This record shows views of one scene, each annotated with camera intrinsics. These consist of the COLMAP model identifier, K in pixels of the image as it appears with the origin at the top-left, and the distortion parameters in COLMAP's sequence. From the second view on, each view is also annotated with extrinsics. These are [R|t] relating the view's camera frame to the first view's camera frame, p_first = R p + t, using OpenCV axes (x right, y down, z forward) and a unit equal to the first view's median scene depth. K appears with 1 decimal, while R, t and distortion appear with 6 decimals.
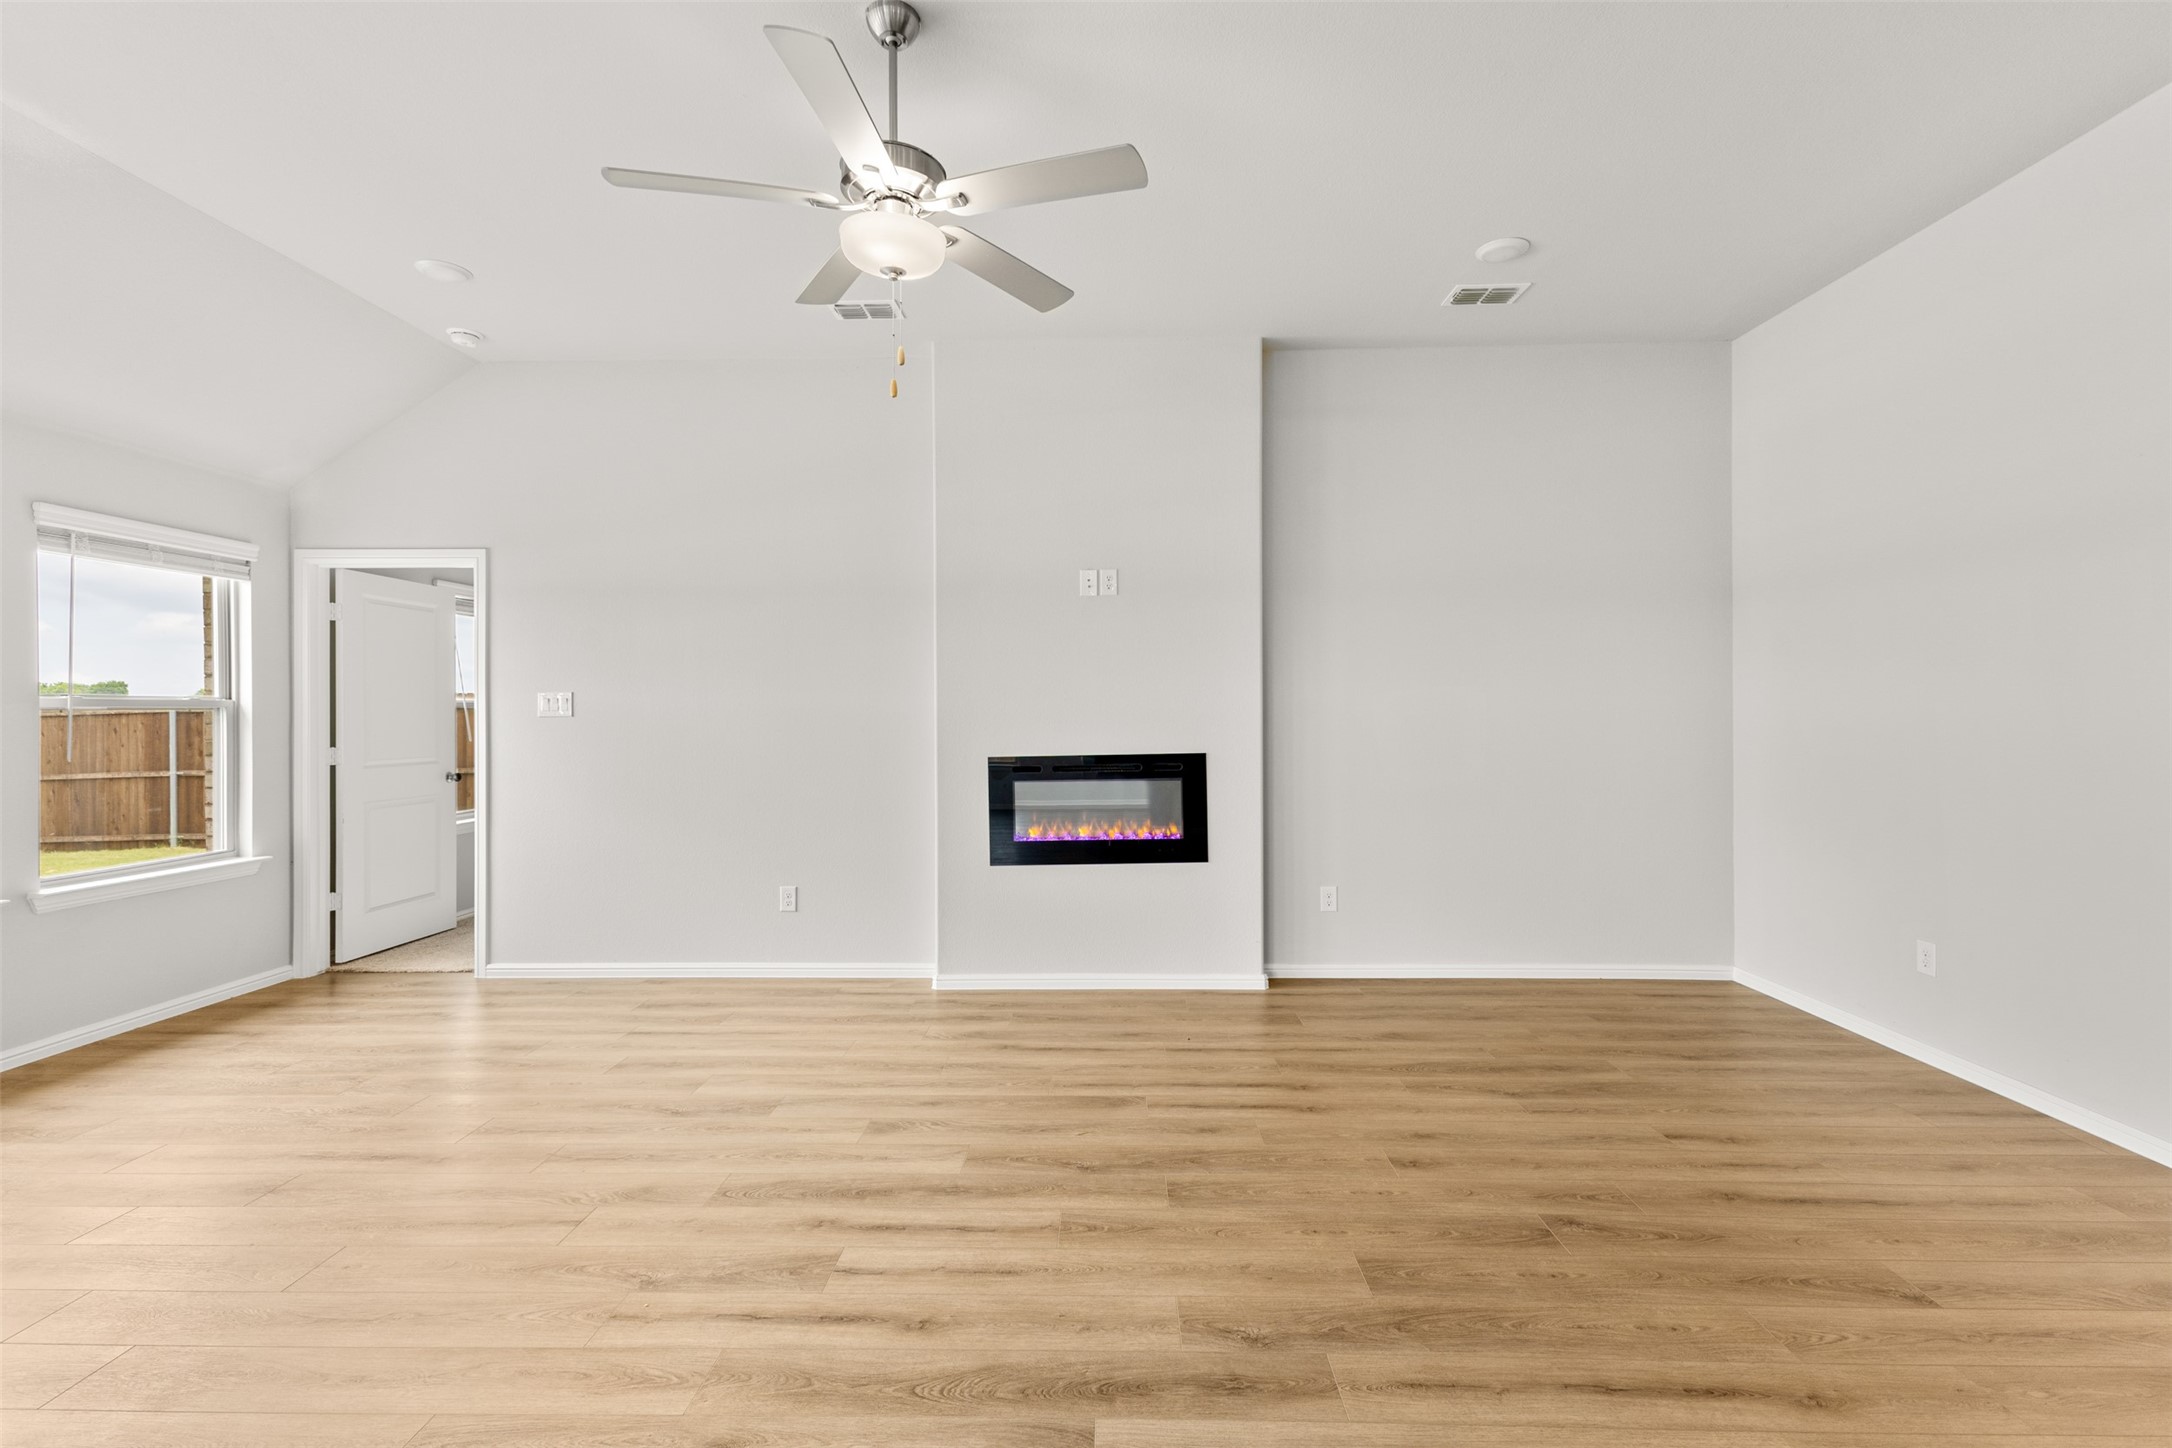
lens RADIAL K [[934.7, 0, 1090.4], [0, 934.7, 714.6], [0, 0, 1]] dist [0.009073, -0.000099]
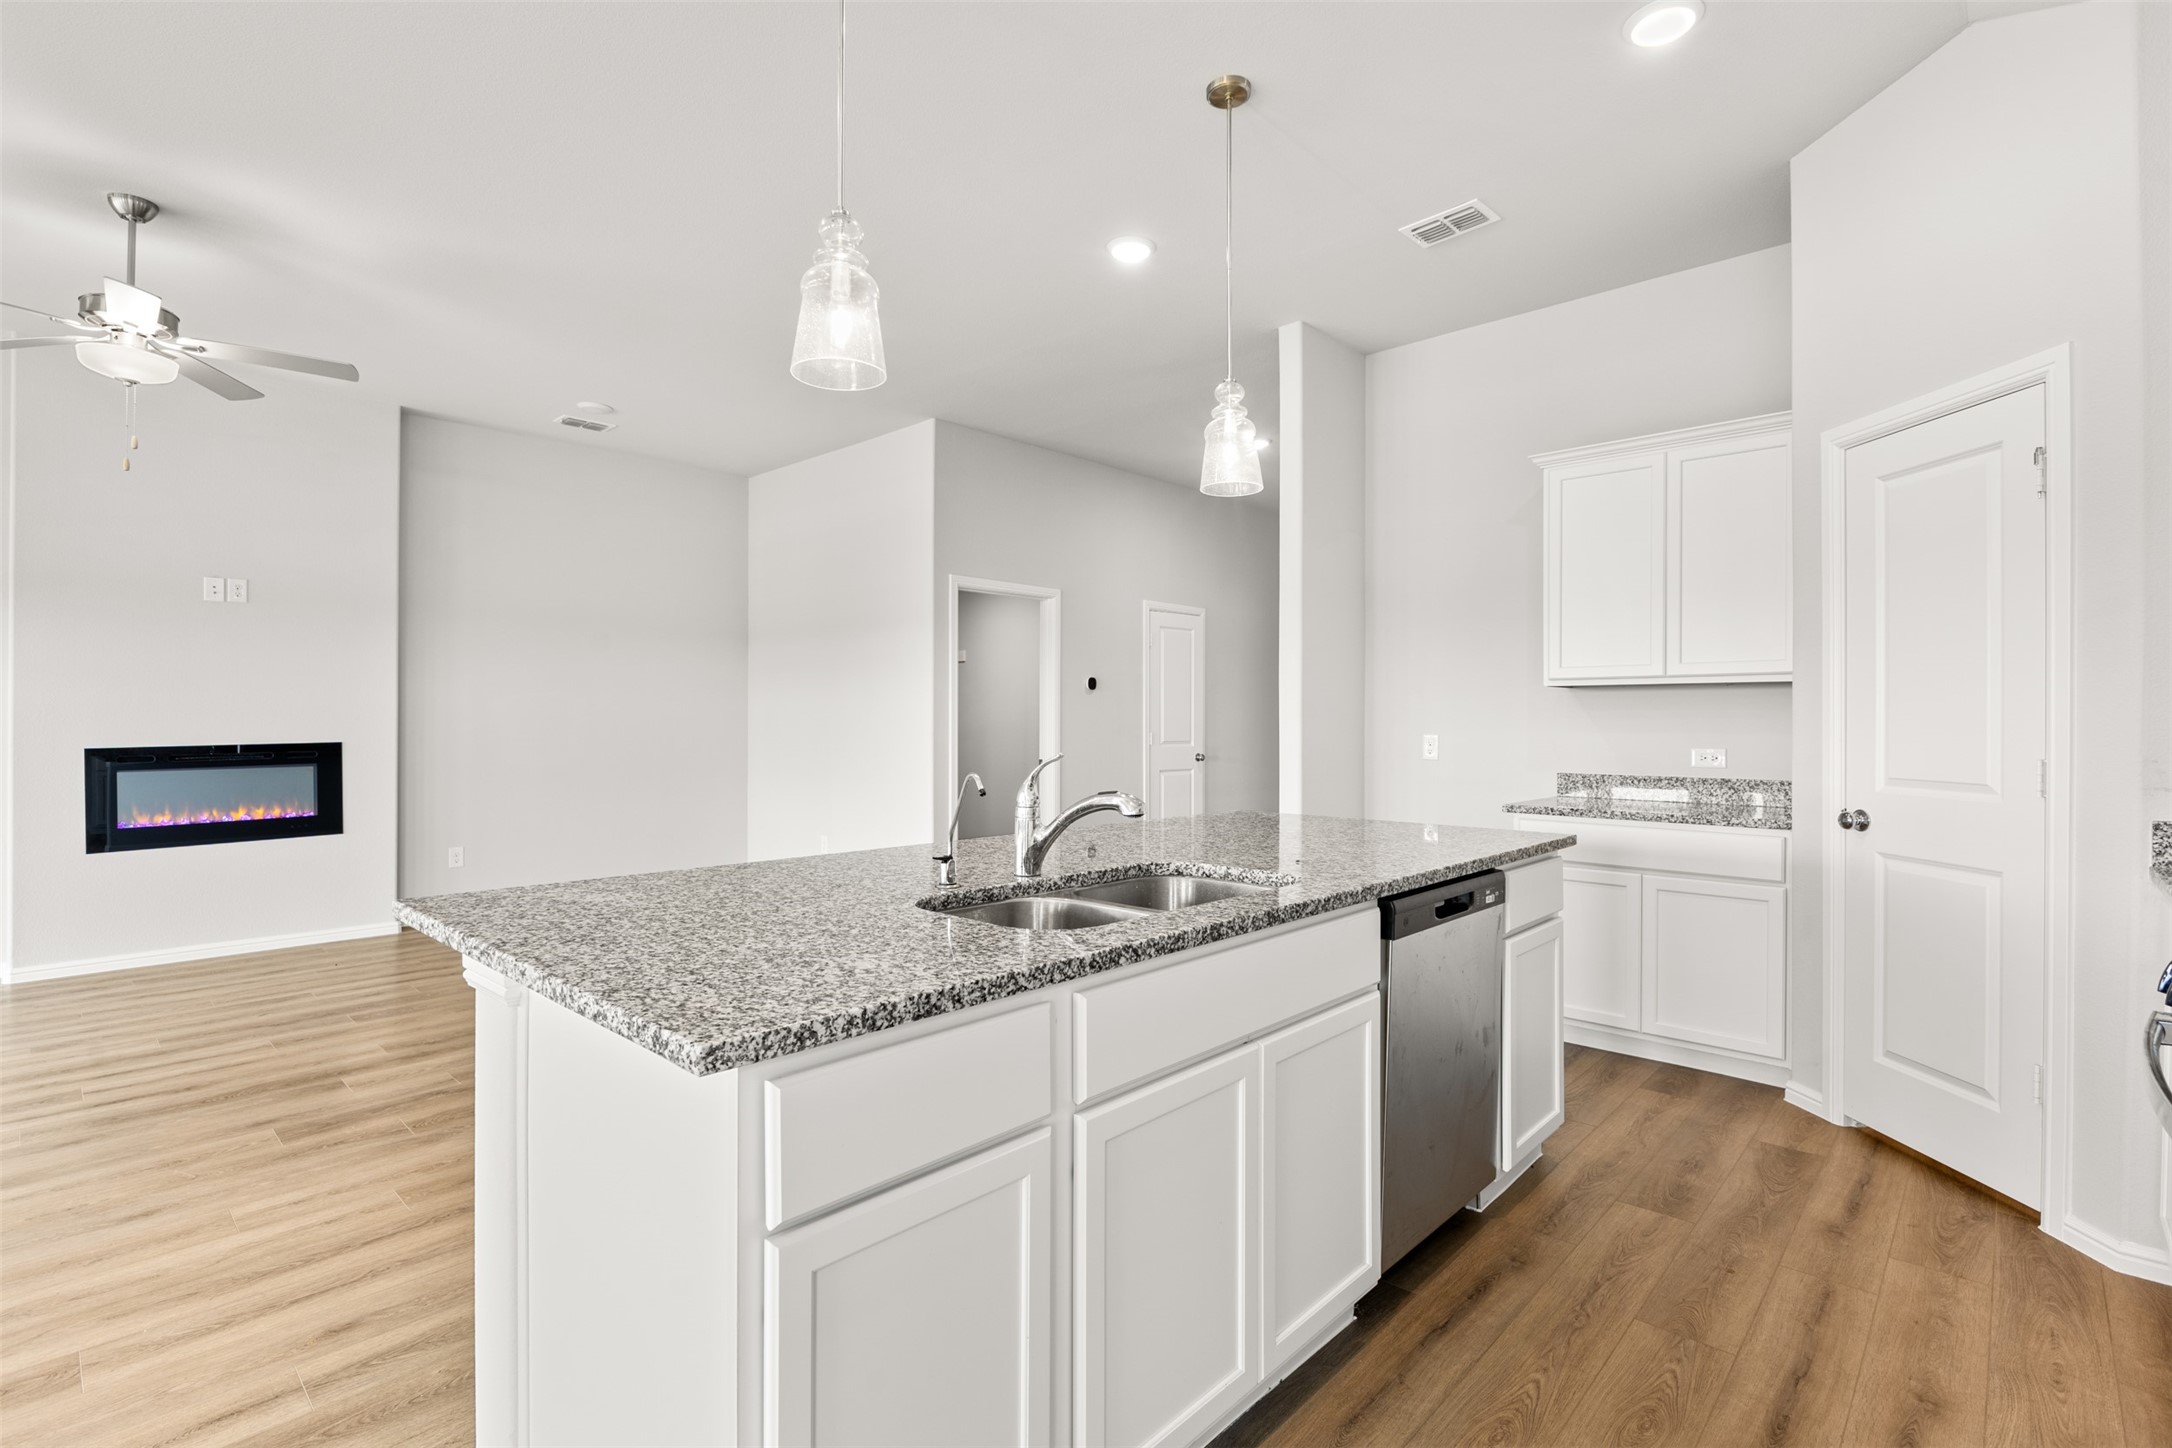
lens RADIAL K [[1001.7, 0, 1088.5], [0, 1001.7, 714.7], [0, 0, 1]] dist [-0.004184, -0.001353]
pose [[0.666263, 0.010272, 0.745646, -0.236632], [-0.002382, 0.999929, -0.011646, 0.023042], [-0.745713, 0.005983, 0.666241, -0.686872]]
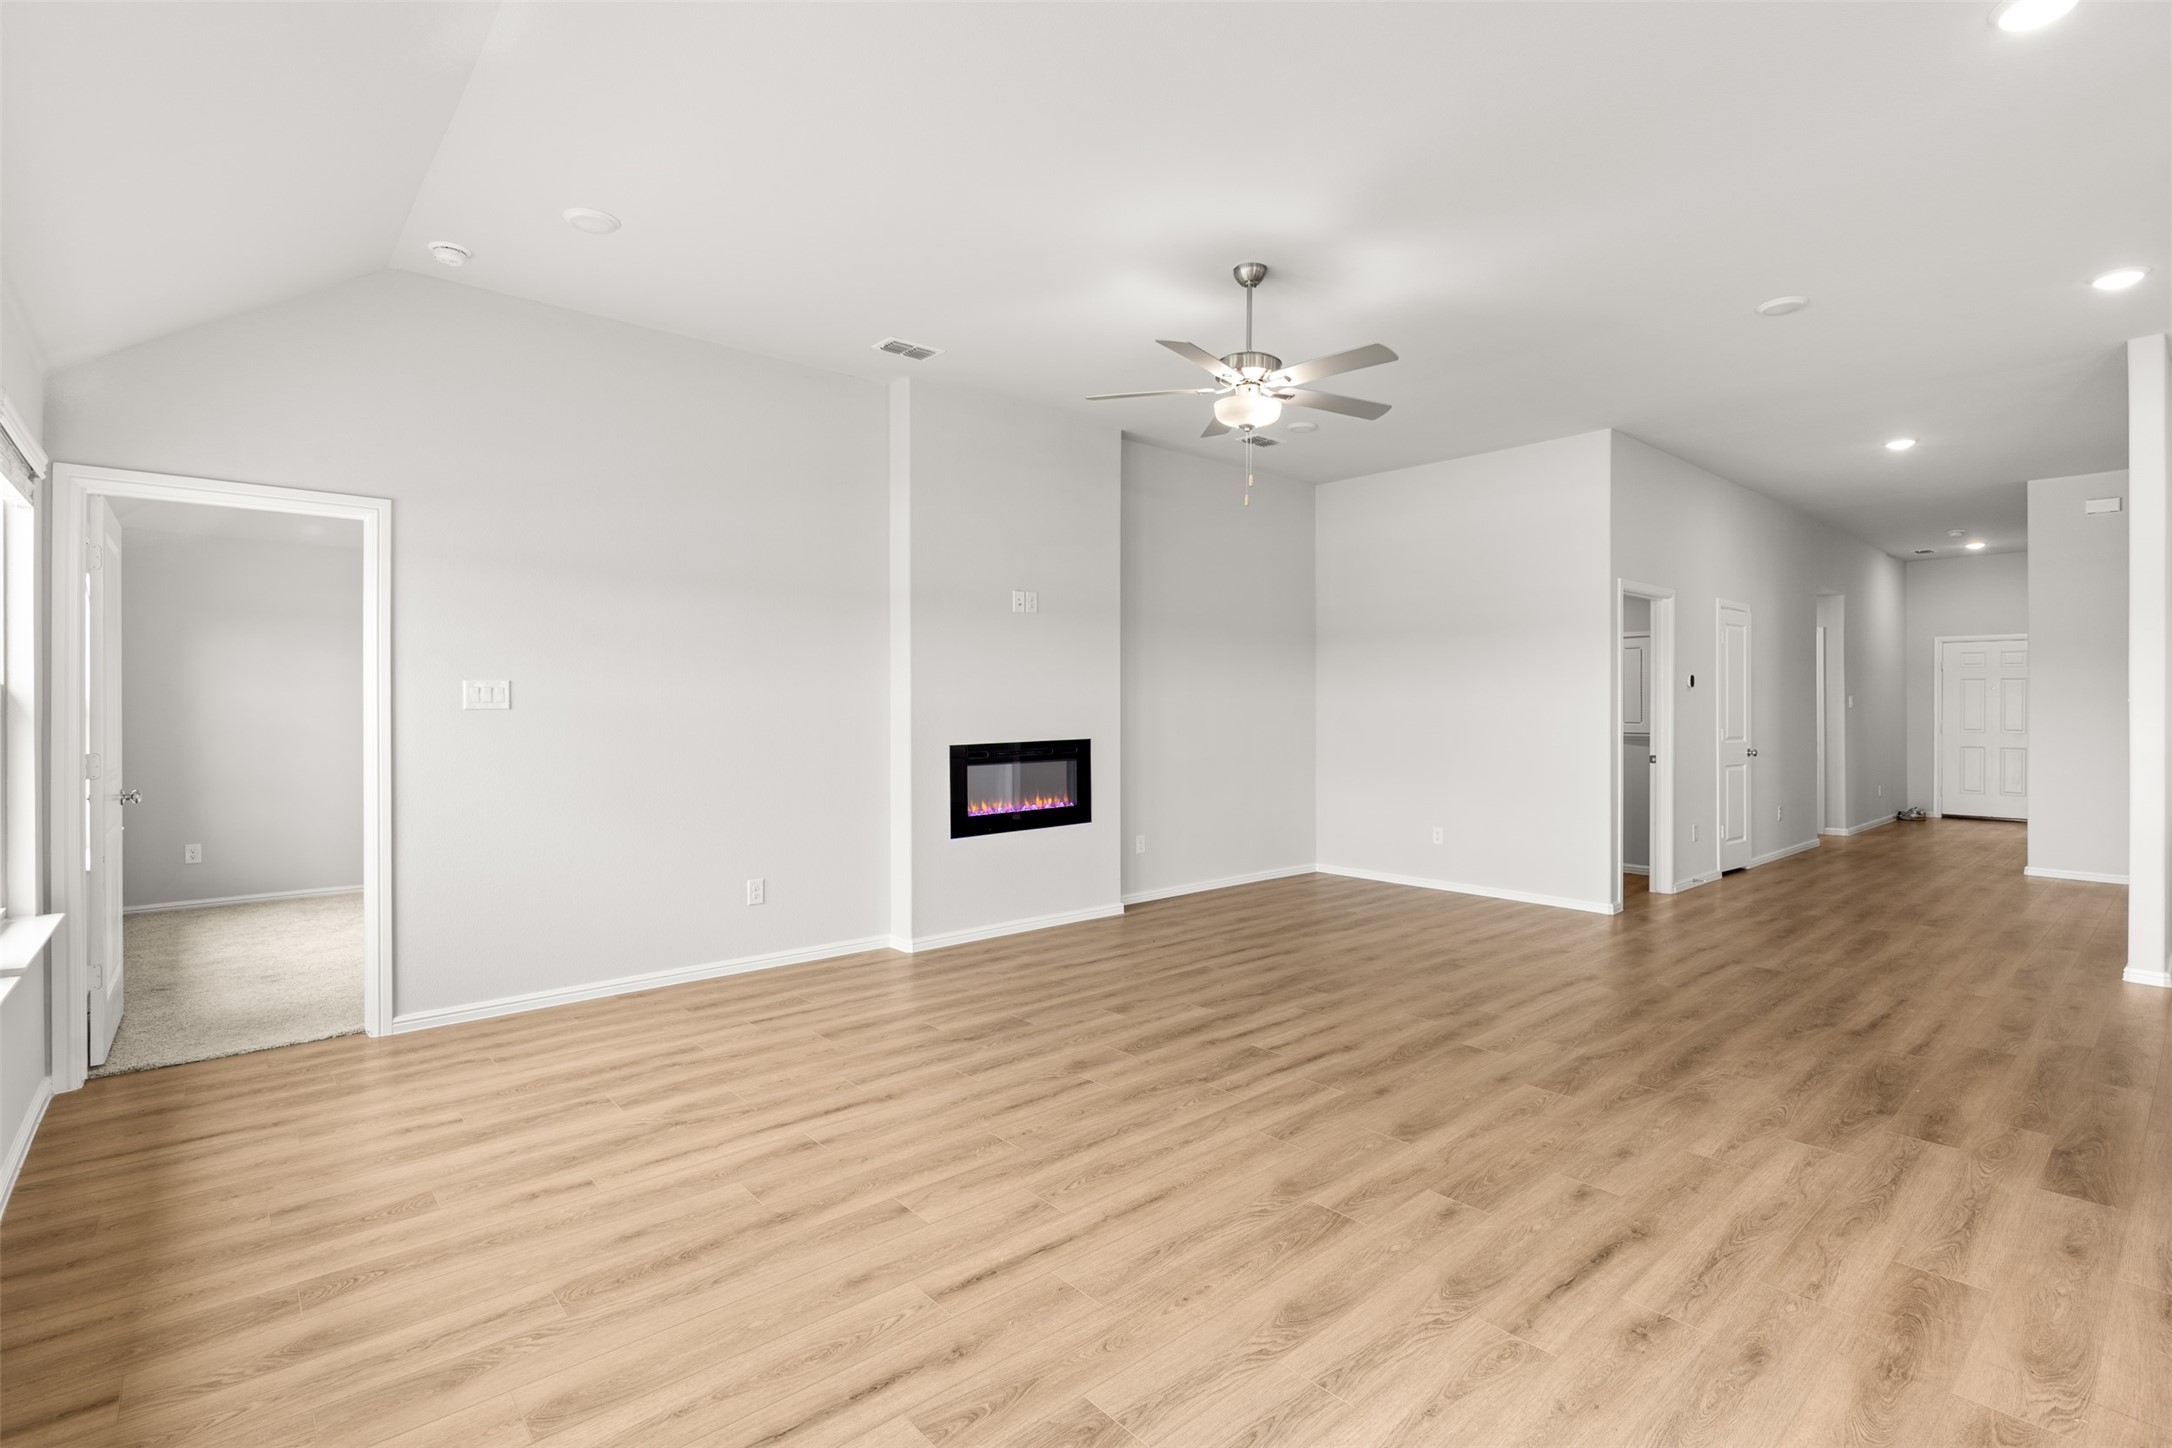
lens RADIAL K [[1012.9, 0, 1088.8], [0, 1012.9, 705.2], [0, 0, 1]] dist [-0.003182, 0.000190]
pose [[0.735828, 0.006555, 0.677137, -1.035757], [-0.002362, 0.999972, -0.007113, 0.004803], [-0.677165, 0.003635, 0.735822, -0.051842]]
